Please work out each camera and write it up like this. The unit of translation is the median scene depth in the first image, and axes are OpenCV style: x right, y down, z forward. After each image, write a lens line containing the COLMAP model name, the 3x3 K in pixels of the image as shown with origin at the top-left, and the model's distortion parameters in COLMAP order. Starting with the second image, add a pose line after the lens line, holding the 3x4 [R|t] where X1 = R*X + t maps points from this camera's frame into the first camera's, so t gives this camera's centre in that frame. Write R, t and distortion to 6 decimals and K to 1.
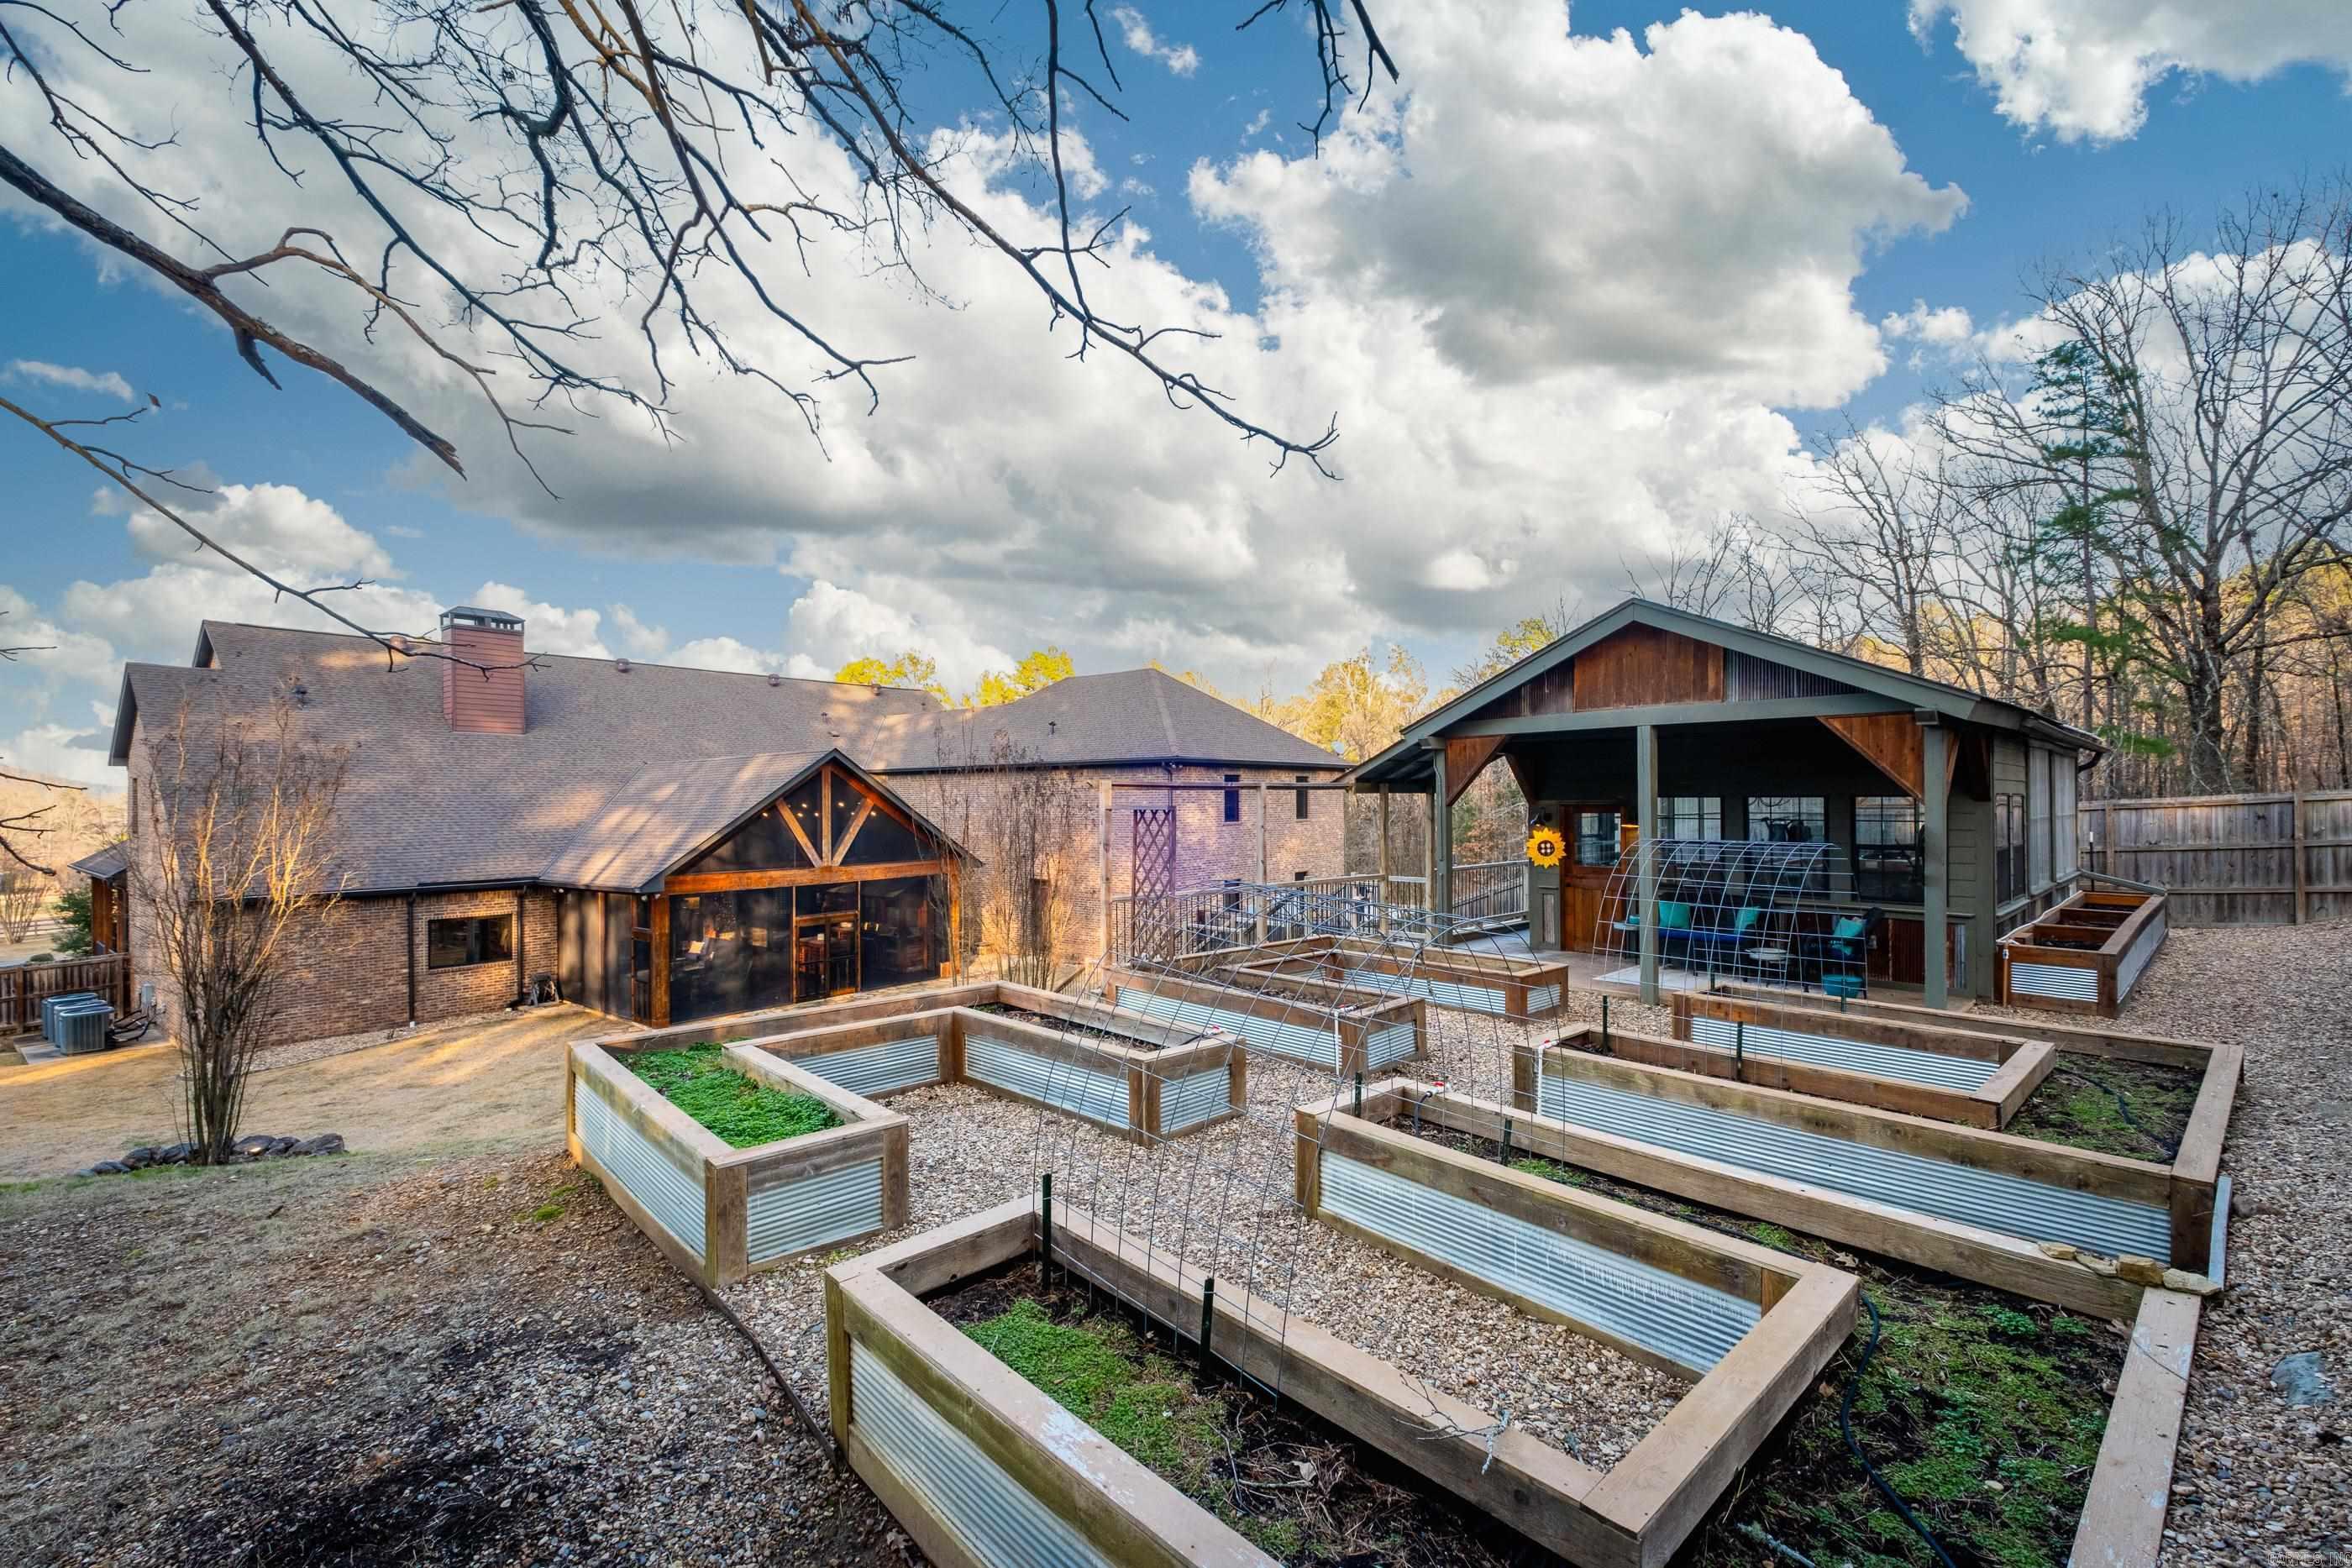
lens RADIAL K [[1017.0, 0, 1171.5], [0, 1017.0, 786.3], [0, 0, 1]] dist [0.000197, -0.002336]
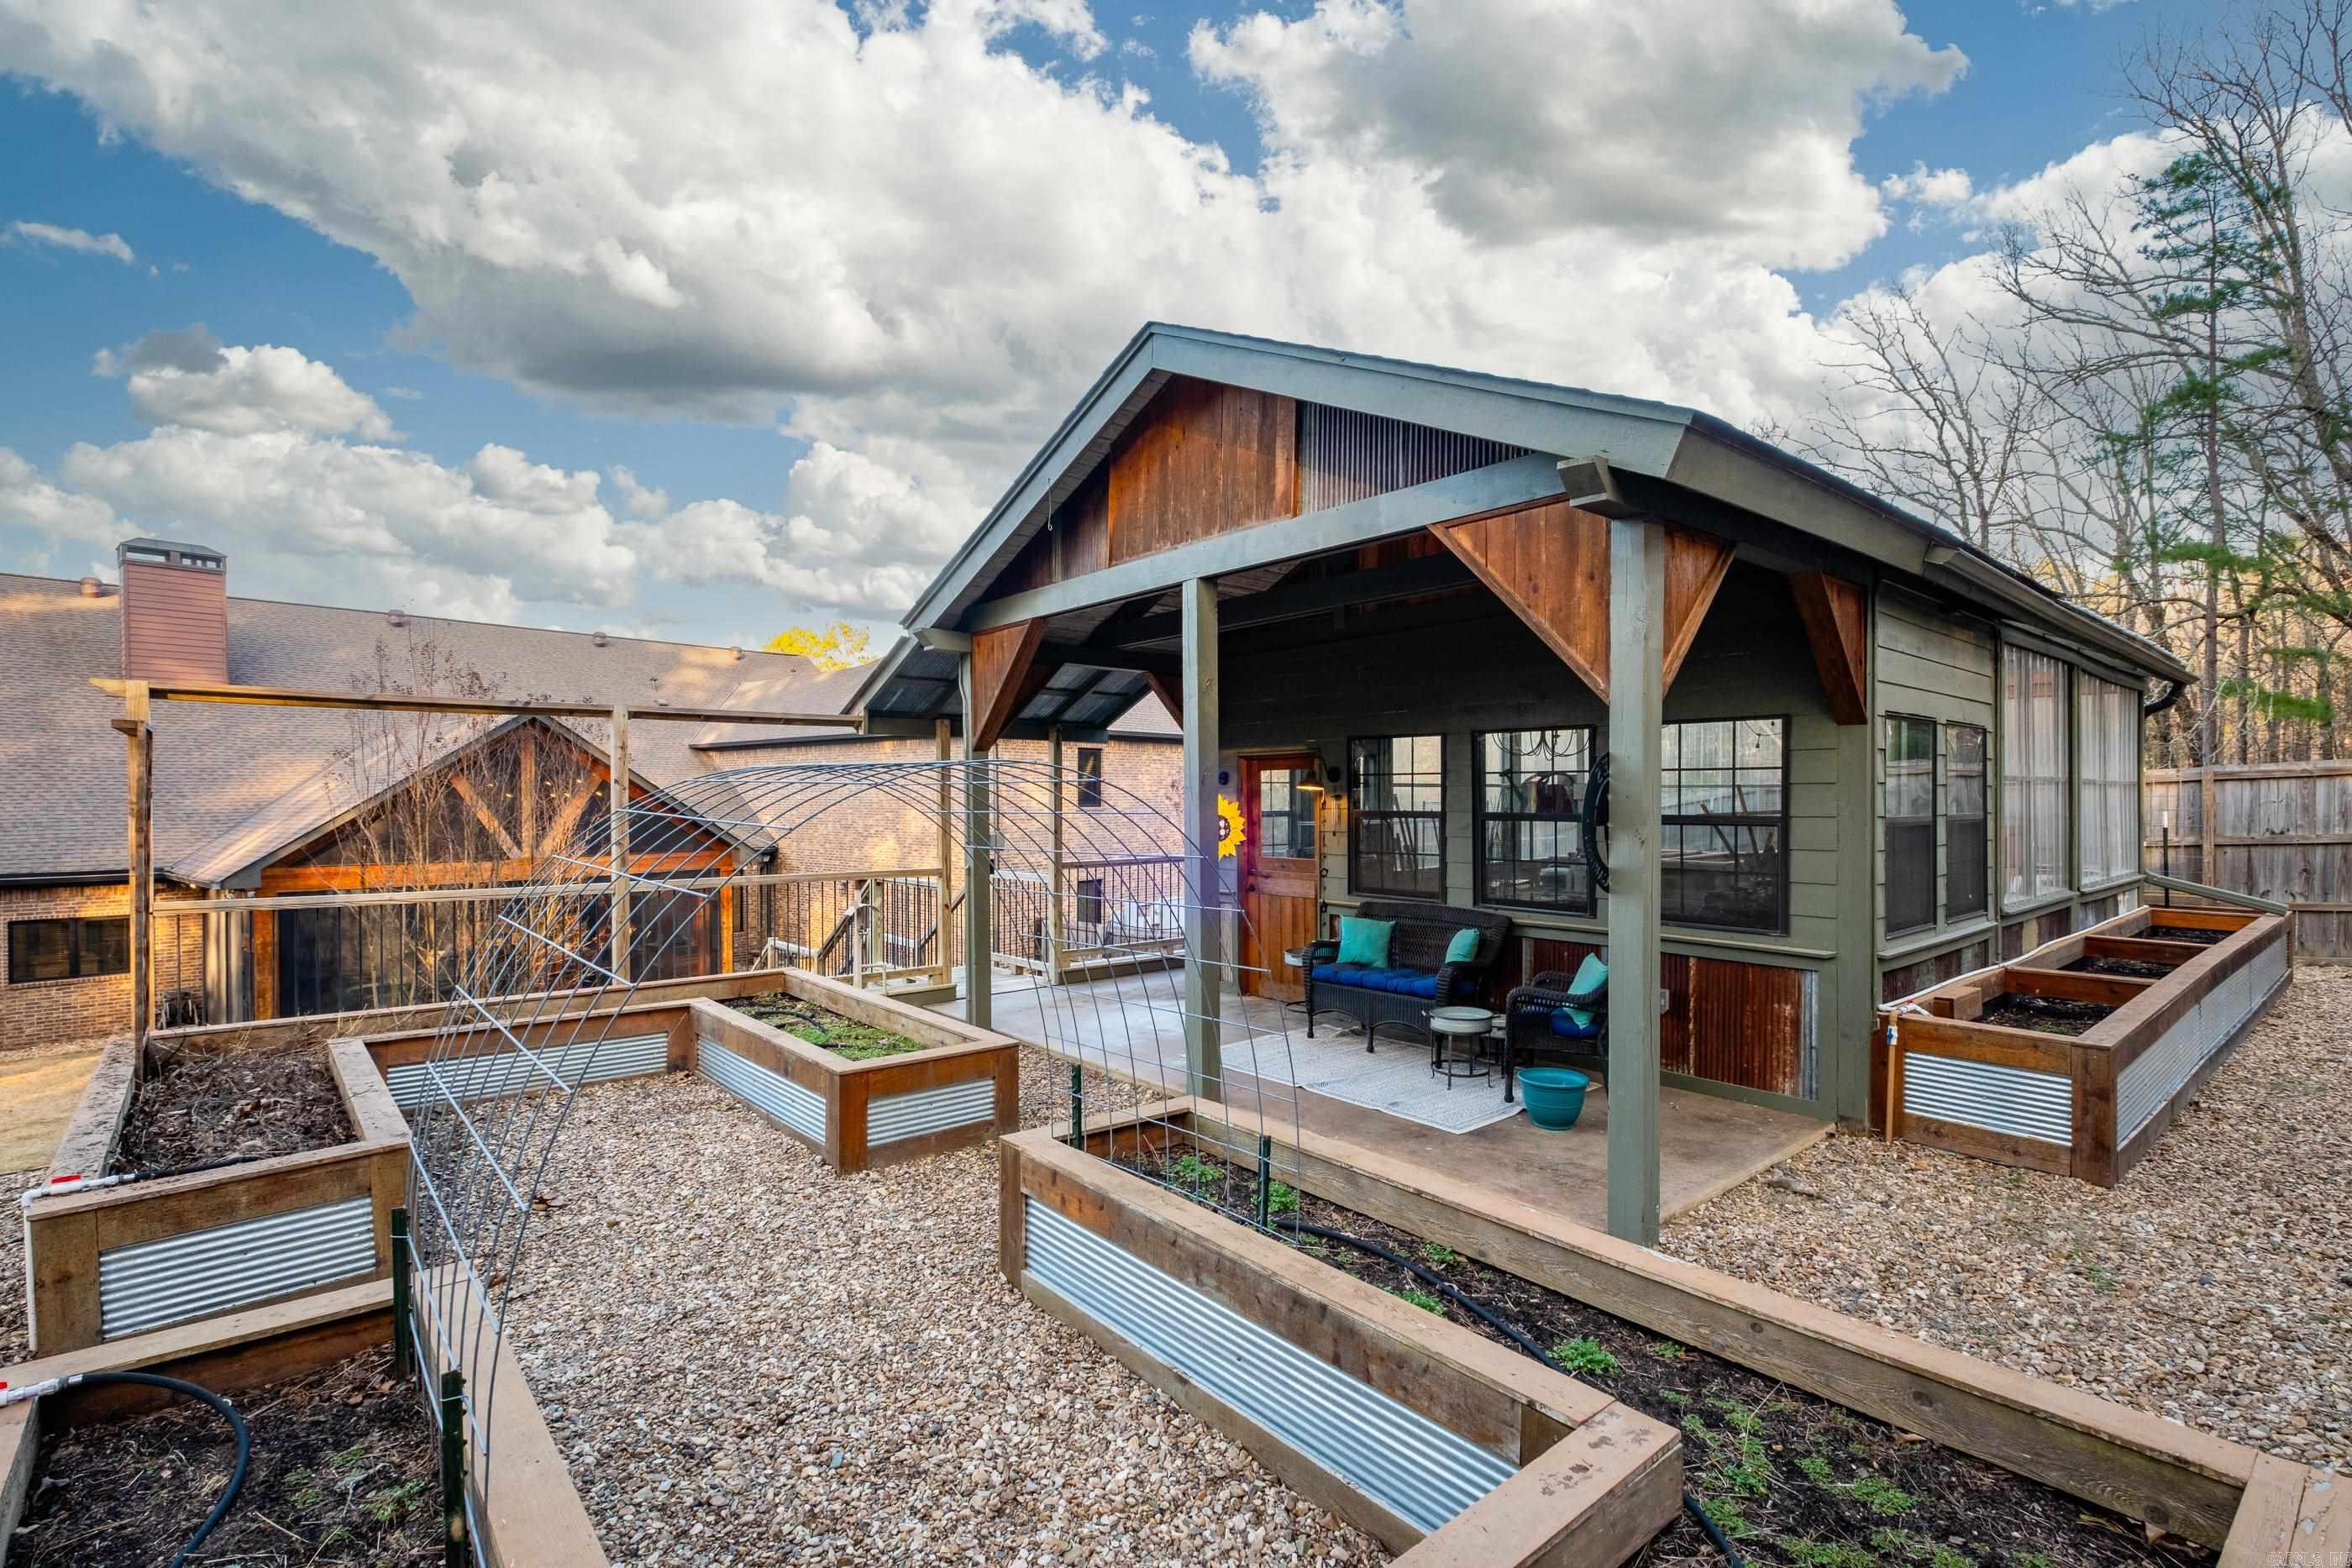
lens RADIAL K [[1081.7, 0, 1179.3], [0, 1081.7, 791.1], [0, 0, 1]] dist [-0.000772, 0.001381]
pose [[0.998814, 0.004512, -0.048475, 0.214909], [-0.004090, 0.999953, 0.008798, 0.018880], [0.048513, -0.008590, 0.998786, 0.198289]]
